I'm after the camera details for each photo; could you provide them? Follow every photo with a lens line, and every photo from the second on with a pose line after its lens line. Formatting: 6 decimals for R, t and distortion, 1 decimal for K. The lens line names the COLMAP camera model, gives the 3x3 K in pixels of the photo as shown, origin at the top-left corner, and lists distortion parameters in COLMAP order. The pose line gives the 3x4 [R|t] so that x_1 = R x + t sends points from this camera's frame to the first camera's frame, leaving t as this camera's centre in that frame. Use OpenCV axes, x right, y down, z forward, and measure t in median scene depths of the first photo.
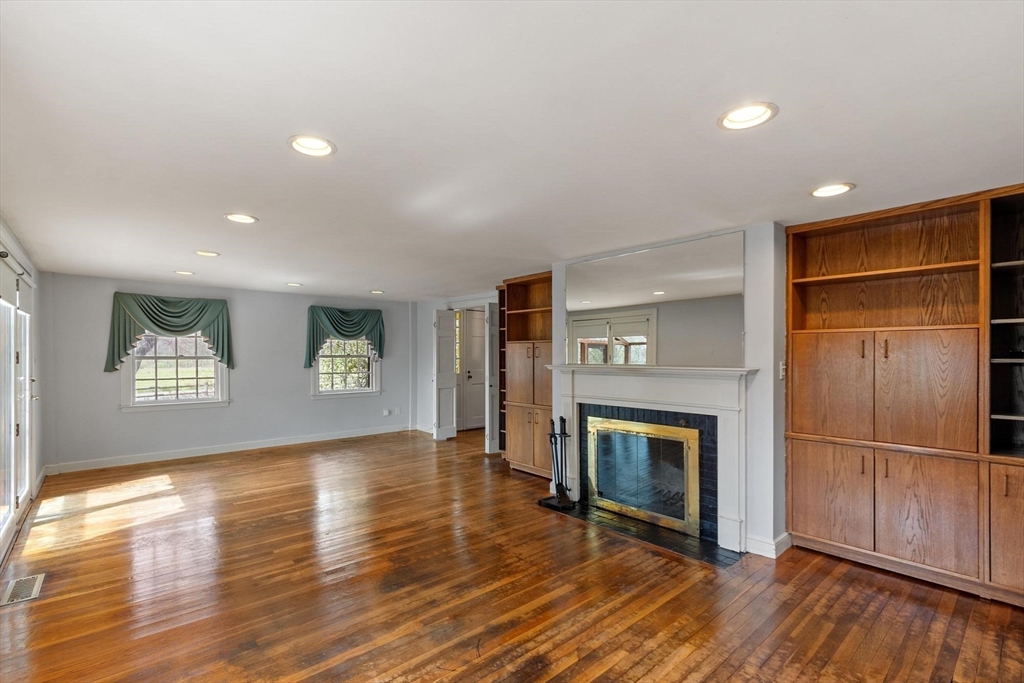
lens RADIAL K [[472.5, 0, 506.2], [0, 472.5, 349.1], [0, 0, 1]] dist [-0.017452, -0.000199]
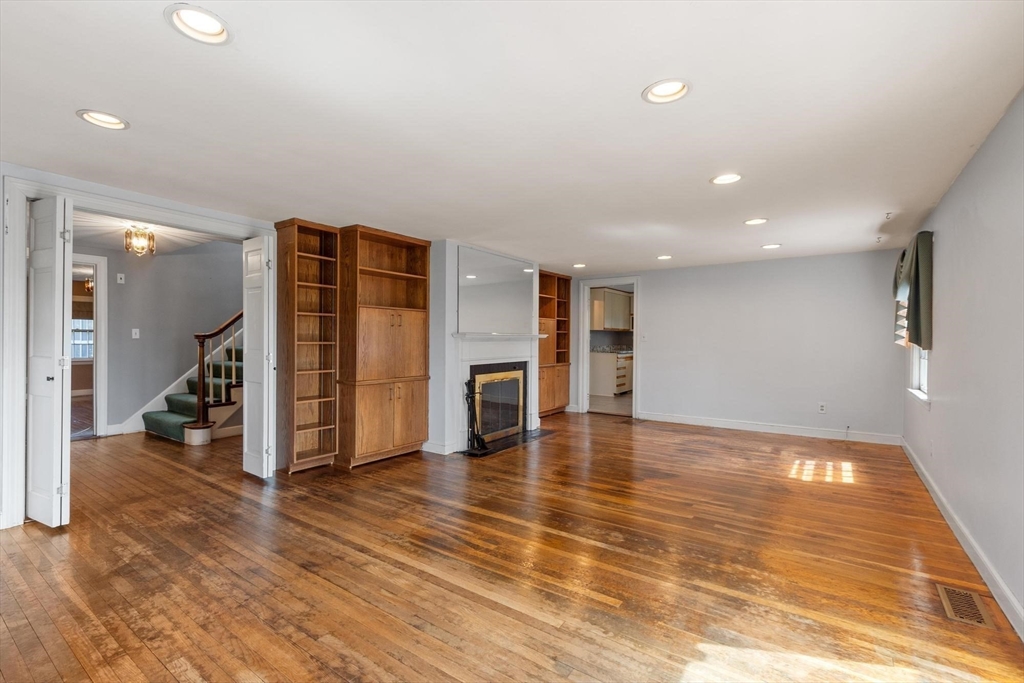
lens RADIAL K [[442.0, 0, 507.5], [0, 442.0, 338.9], [0, 0, 1]] dist [0.000930, 0.000021]
pose [[-0.219200, -0.009488, 0.975634, -1.229481], [-0.018790, 0.999808, 0.005501, 0.049898], [-0.975499, -0.017126, -0.219336, 1.481559]]
